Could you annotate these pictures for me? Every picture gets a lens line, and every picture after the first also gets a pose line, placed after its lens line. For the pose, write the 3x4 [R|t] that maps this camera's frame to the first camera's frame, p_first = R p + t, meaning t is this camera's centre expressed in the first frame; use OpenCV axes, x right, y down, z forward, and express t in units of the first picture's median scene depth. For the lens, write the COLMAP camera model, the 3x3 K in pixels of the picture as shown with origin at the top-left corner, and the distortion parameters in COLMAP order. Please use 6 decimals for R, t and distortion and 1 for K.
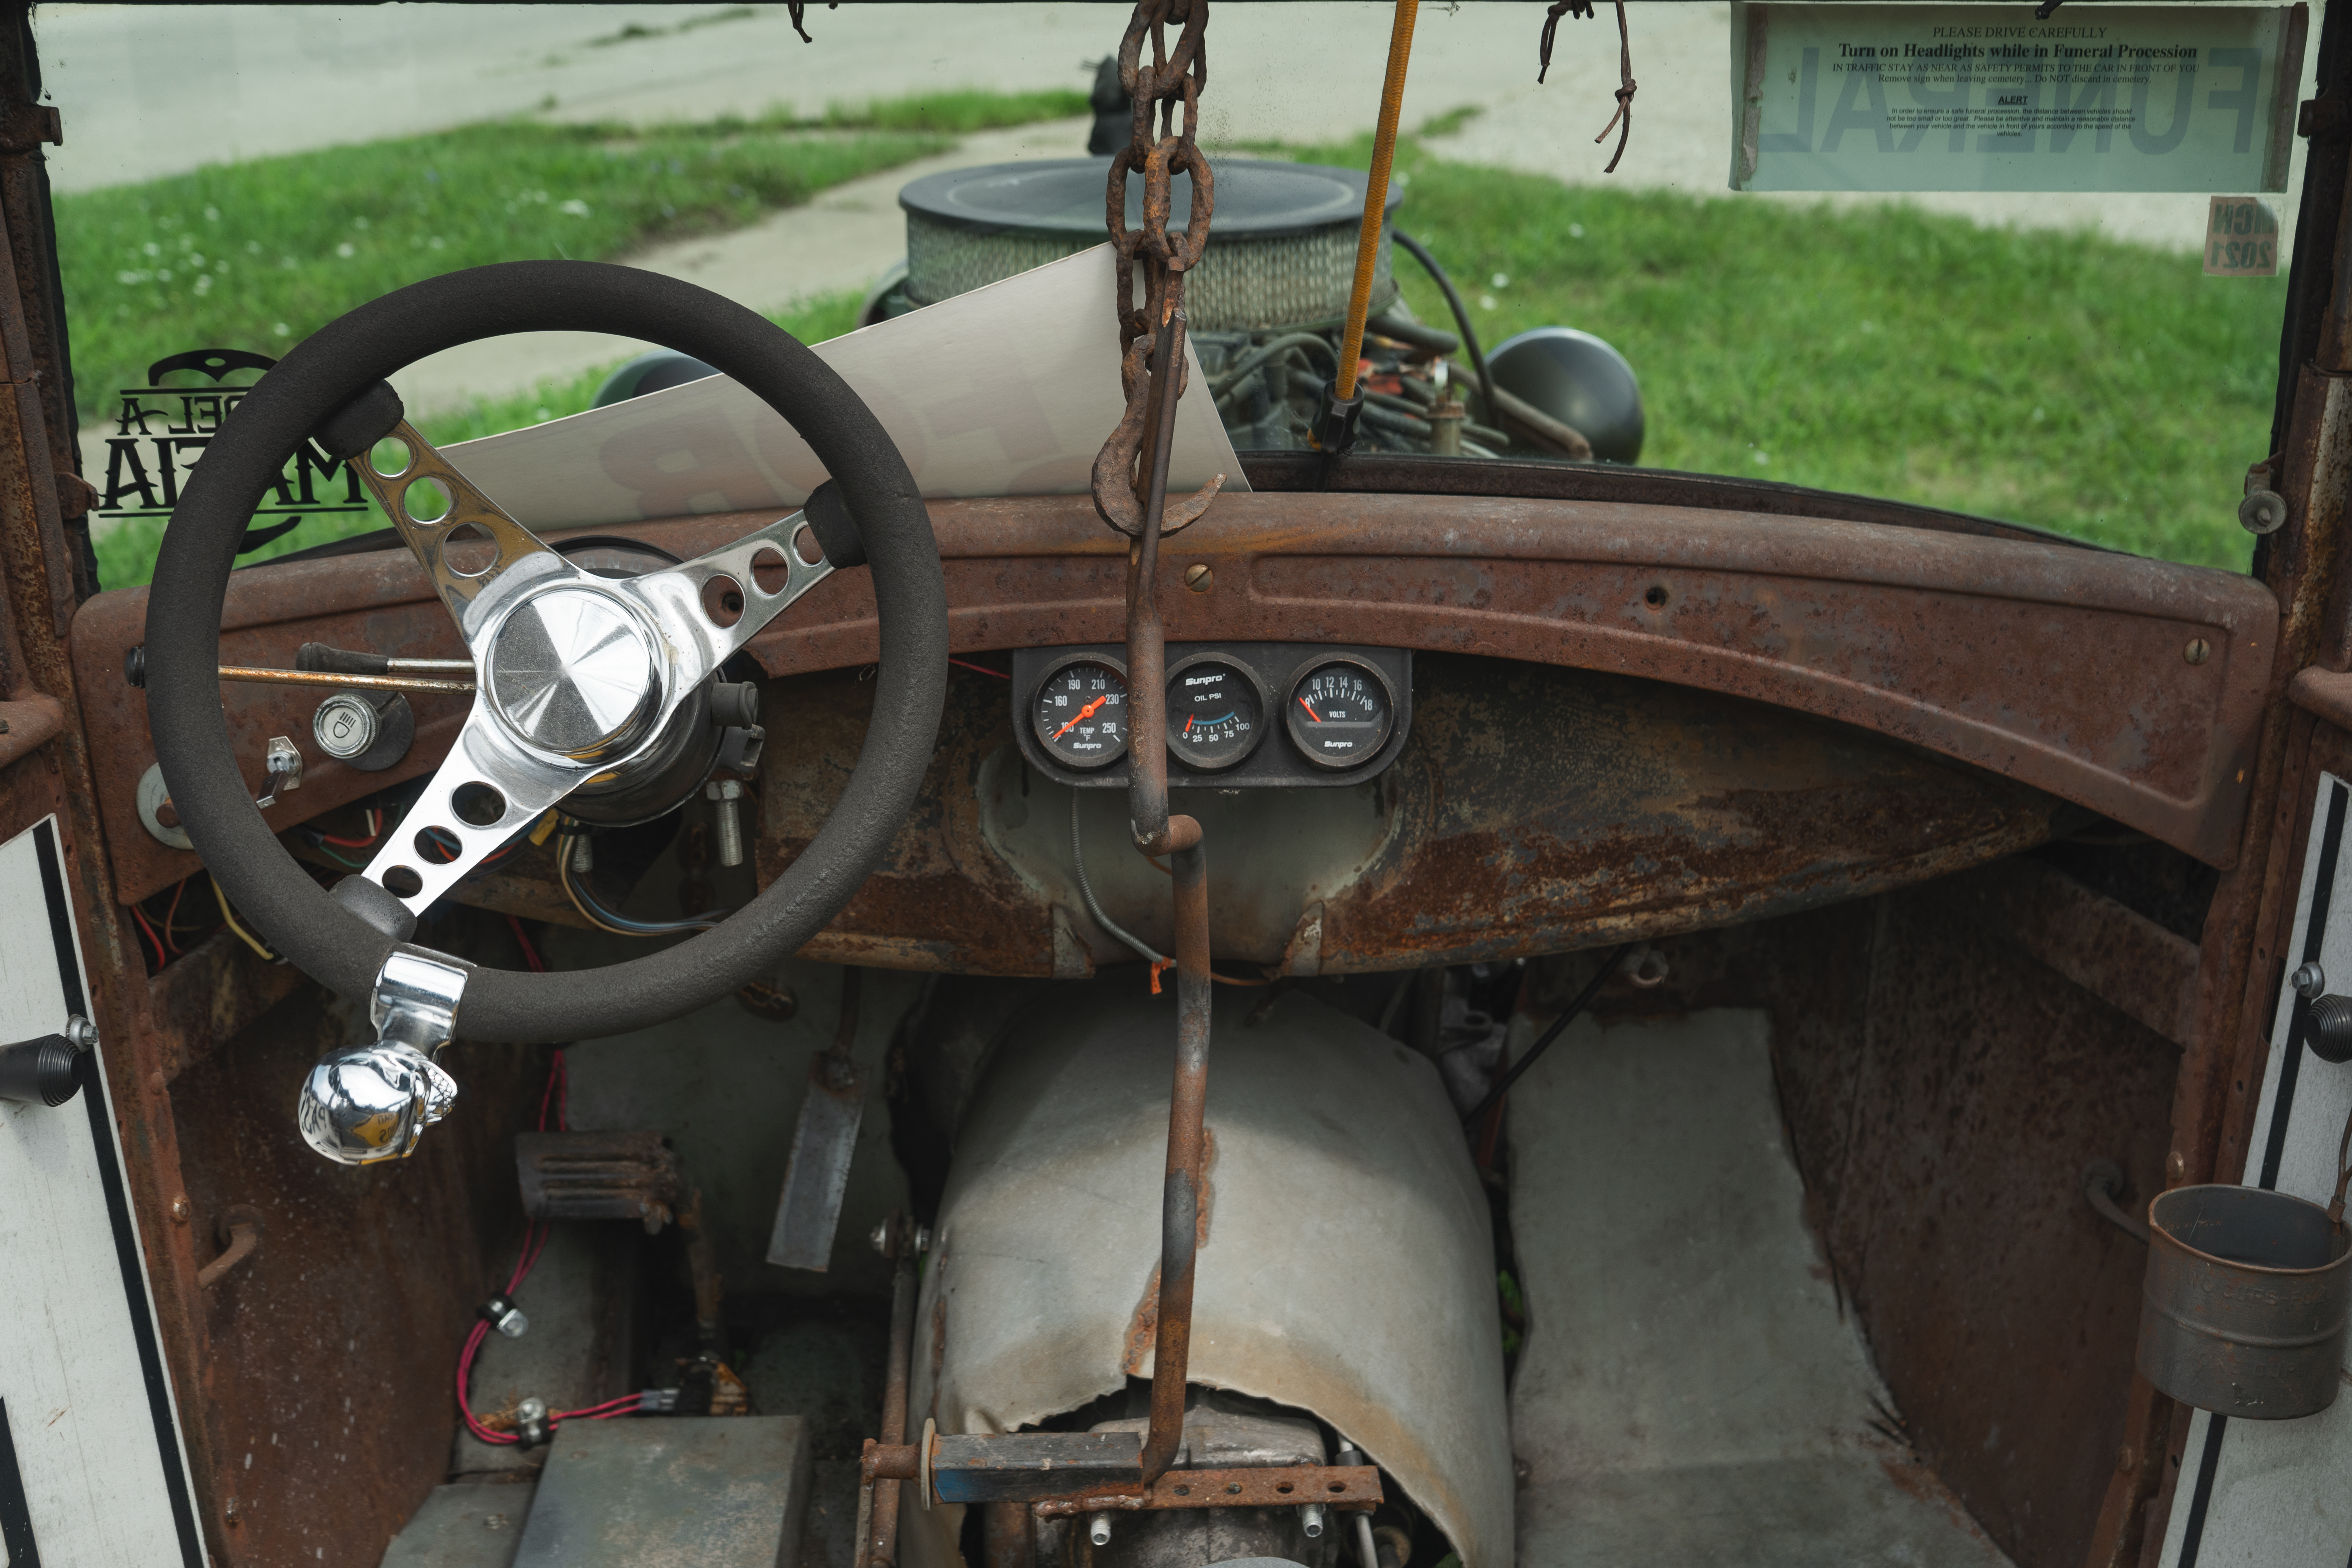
lens RADIAL K [[2801.6, 0, 1174.1], [0, 2801.6, 787.3], [0, 0, 1]] dist [0.014002, 0.000000]
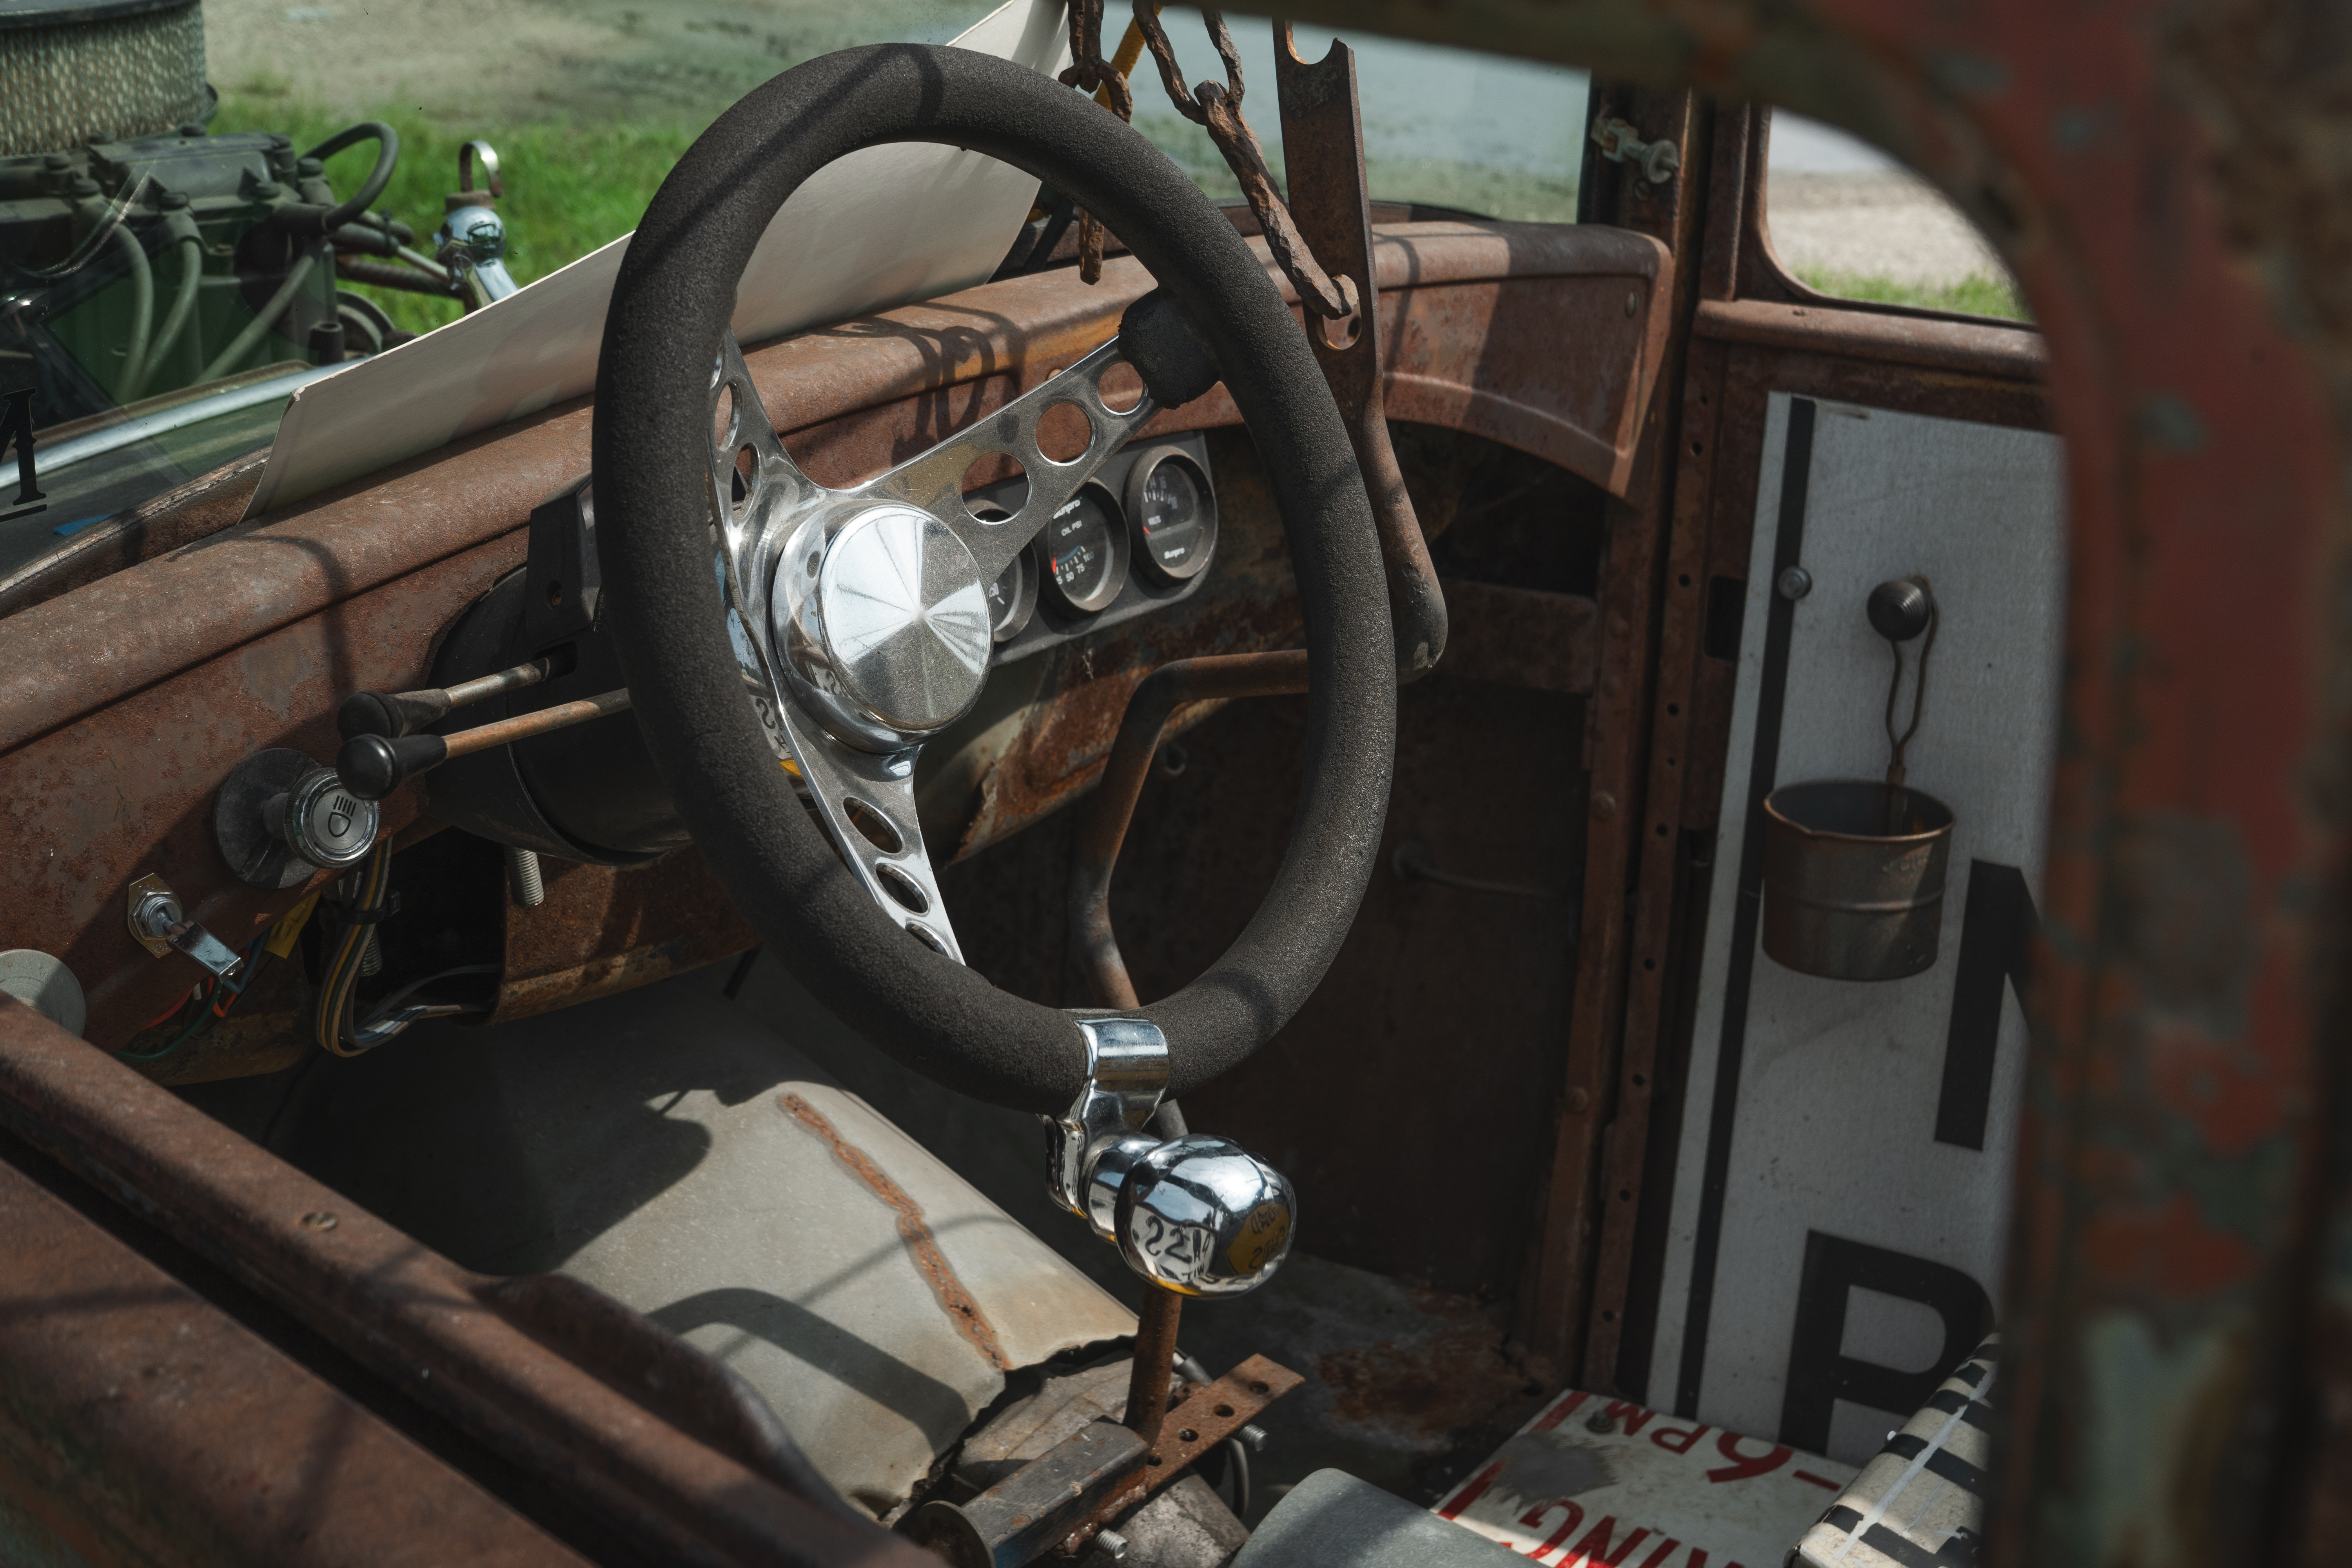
lens RADIAL K [[3253.1, 0, 1176.7], [0, 3253.1, 778.8], [0, 0, 1]] dist [0.043298, 0.000000]
pose [[0.649007, -0.253478, 0.717314, -0.650904], [0.218343, 0.965257, 0.143543, -0.088407], [-0.728777, 0.063460, 0.681804, 0.312062]]
